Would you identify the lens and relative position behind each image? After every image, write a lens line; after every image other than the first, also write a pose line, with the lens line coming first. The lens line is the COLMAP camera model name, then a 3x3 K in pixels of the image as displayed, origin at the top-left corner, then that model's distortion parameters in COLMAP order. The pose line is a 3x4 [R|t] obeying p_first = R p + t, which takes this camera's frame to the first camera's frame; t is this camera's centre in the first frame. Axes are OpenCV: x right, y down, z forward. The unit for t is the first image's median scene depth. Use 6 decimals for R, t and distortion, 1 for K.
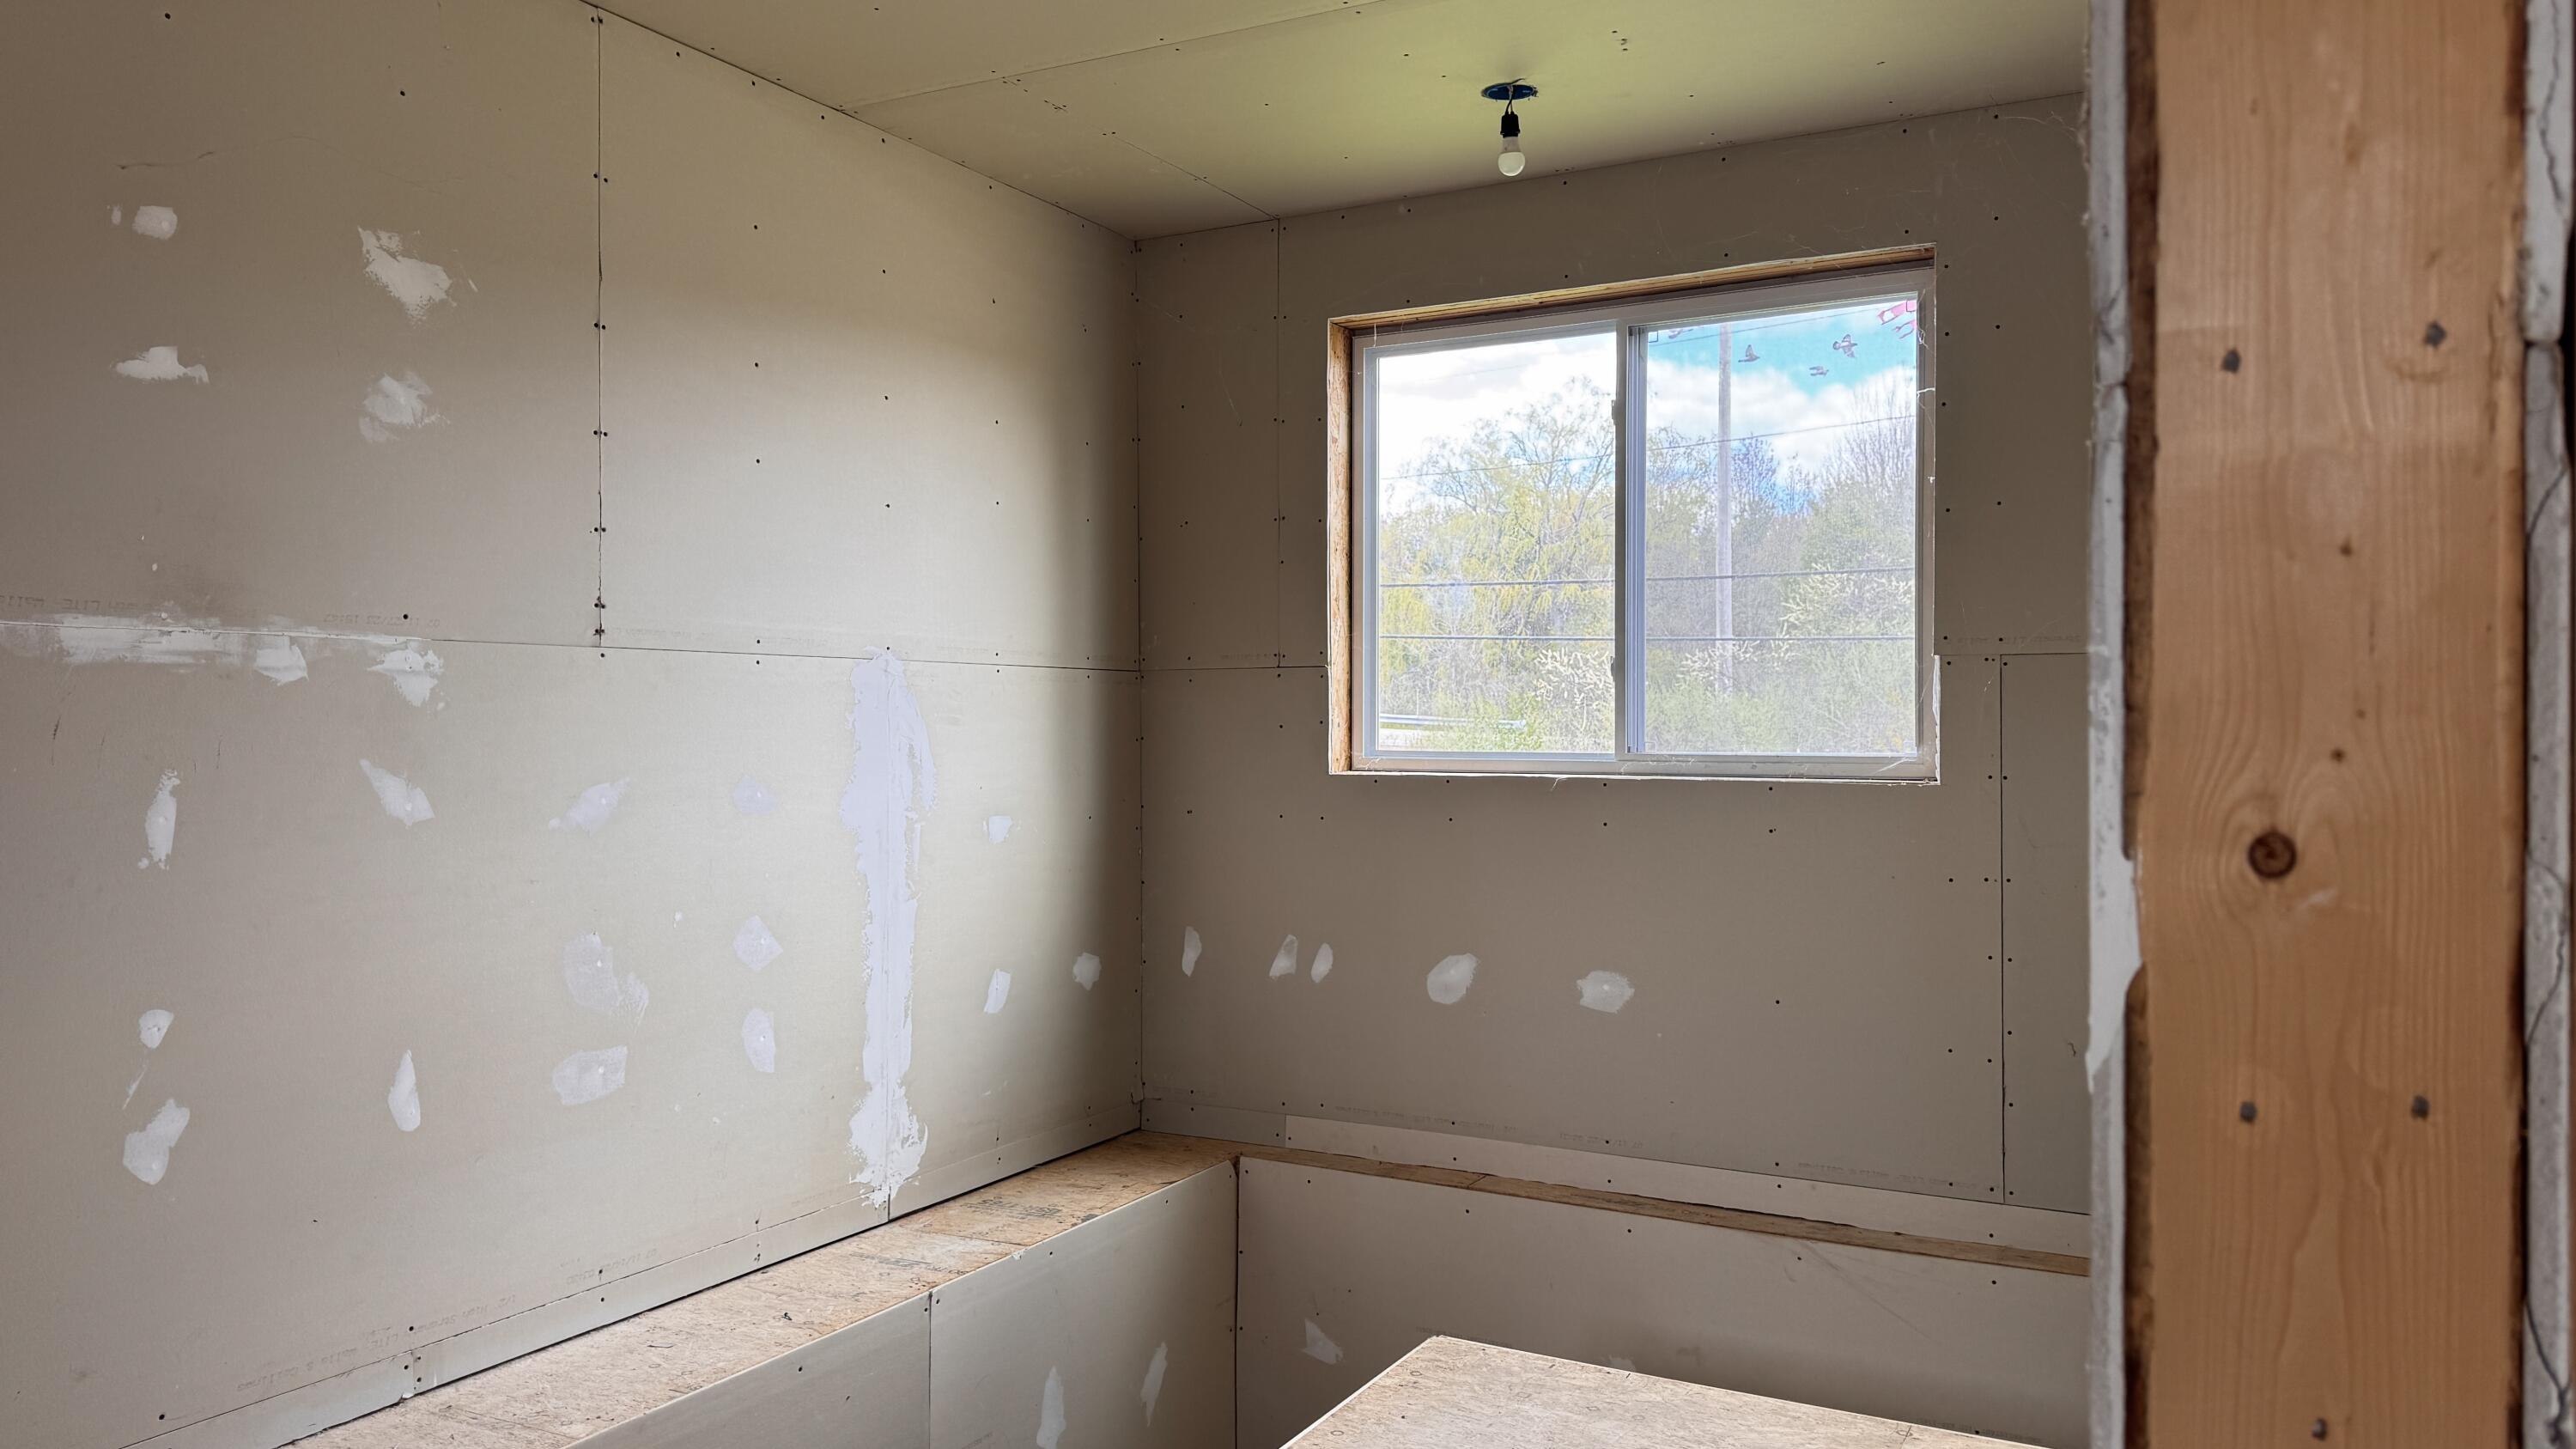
lens RADIAL K [[1760.4, 0, 1292.4], [0, 1760.4, 711.8], [0, 0, 1]] dist [0.114519, -0.201849]
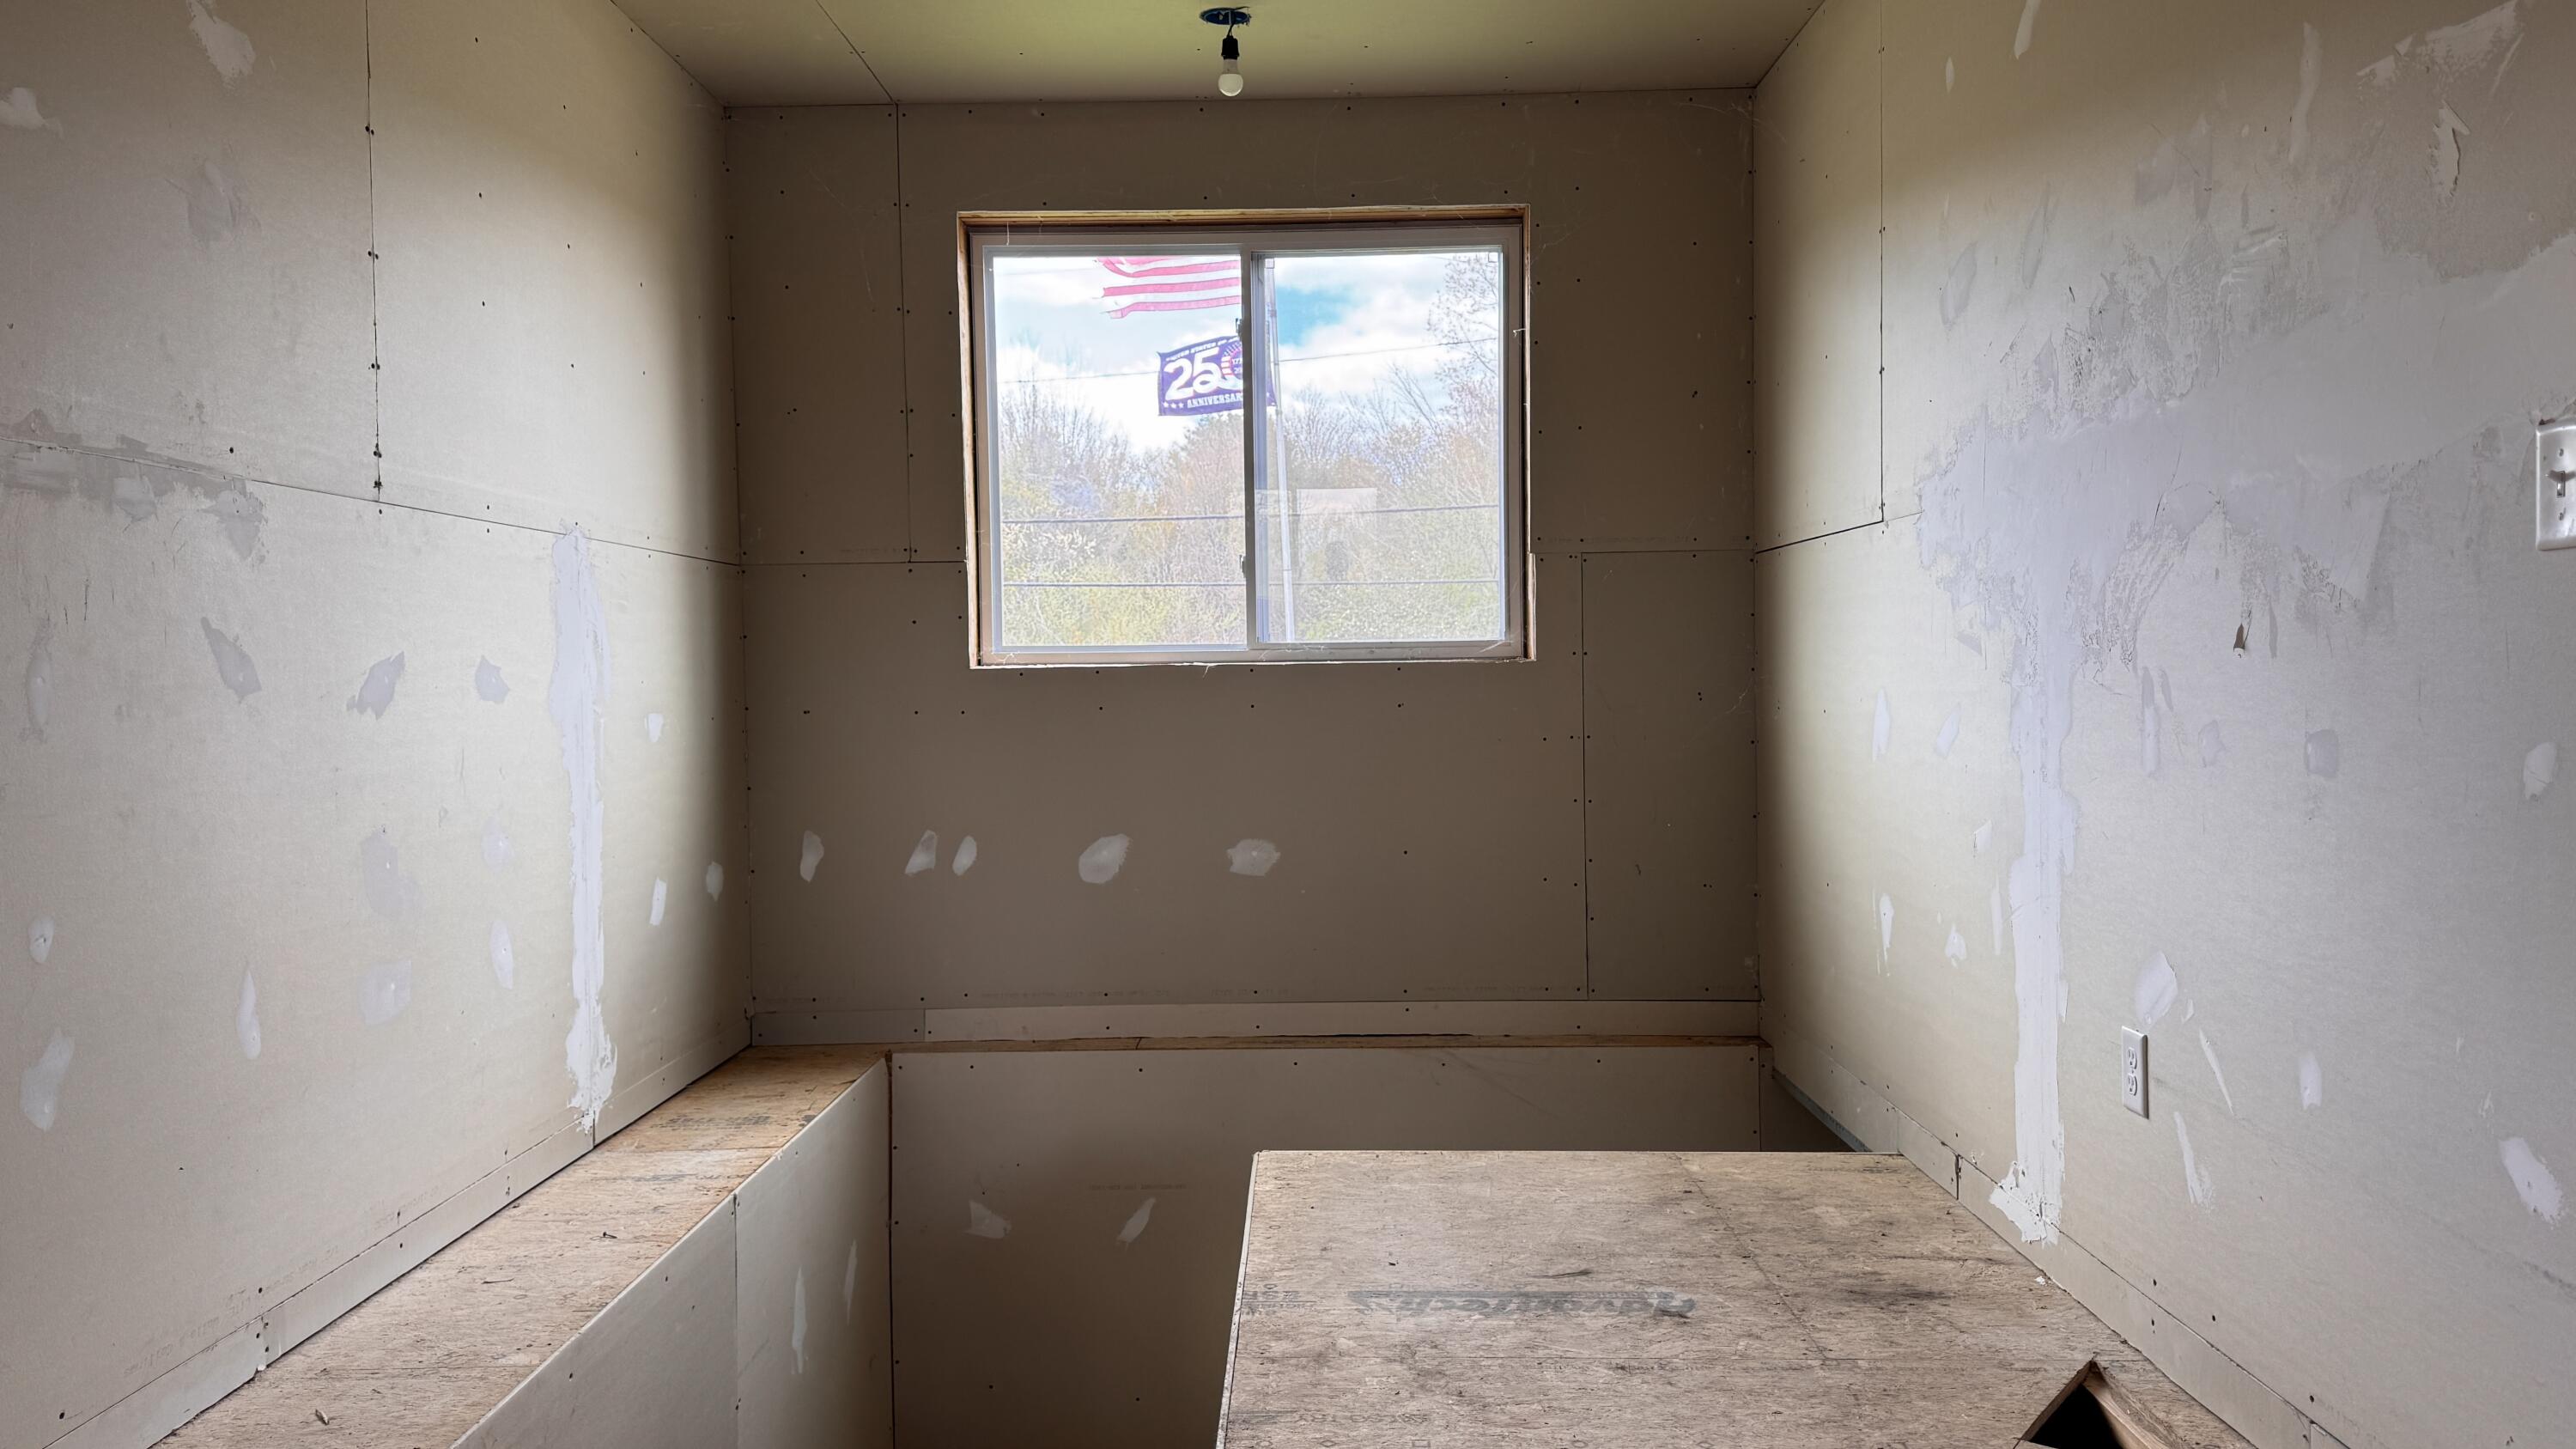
lens RADIAL K [[1760.4, 0, 1292.4], [0, 1760.4, 711.8], [0, 0, 1]] dist [0.114519, -0.201849]
pose [[0.885115, -0.023736, 0.464766, -0.324438], [0.011583, 0.999513, 0.028986, 0.037279], [-0.465227, -0.020273, 0.884959, 0.019554]]
